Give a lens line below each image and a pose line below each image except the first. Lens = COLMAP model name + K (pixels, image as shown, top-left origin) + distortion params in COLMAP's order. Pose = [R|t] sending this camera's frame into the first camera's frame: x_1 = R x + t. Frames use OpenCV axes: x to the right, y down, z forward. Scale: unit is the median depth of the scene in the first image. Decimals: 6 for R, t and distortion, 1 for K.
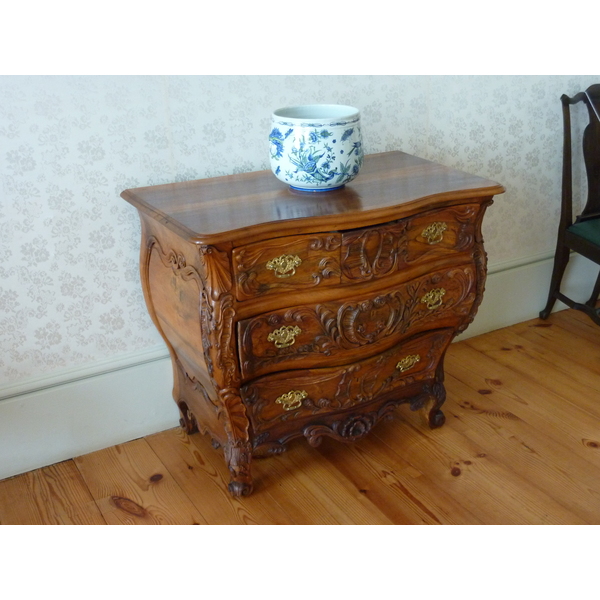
lens RADIAL K [[785.7, 0, 299.5], [0, 785.7, 299.2], [0, 0, 1]] dist [-0.067414, 0.000000]
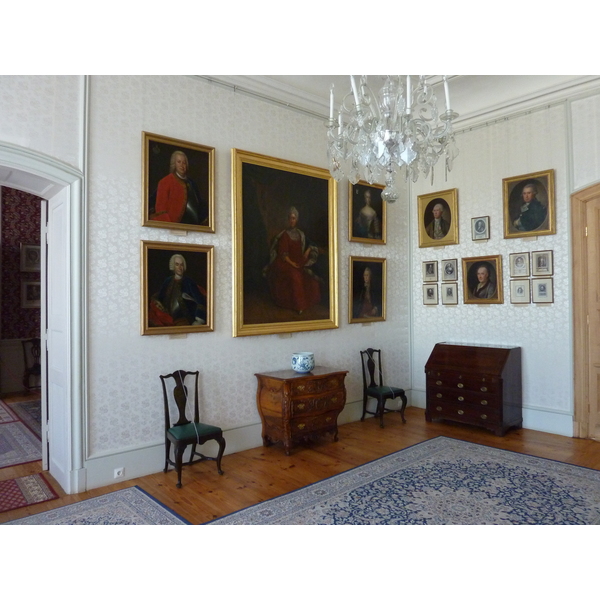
lens RADIAL K [[448.3, 0, 300.4], [0, 448.3, 299.0], [0, 0, 1]] dist [0.025361, 0.002208]
pose [[0.982900, 0.012958, 0.183681, -0.420072], [0.060920, 0.918464, -0.390785, 0.408791], [-0.173768, 0.395292, 0.901969, -1.213966]]
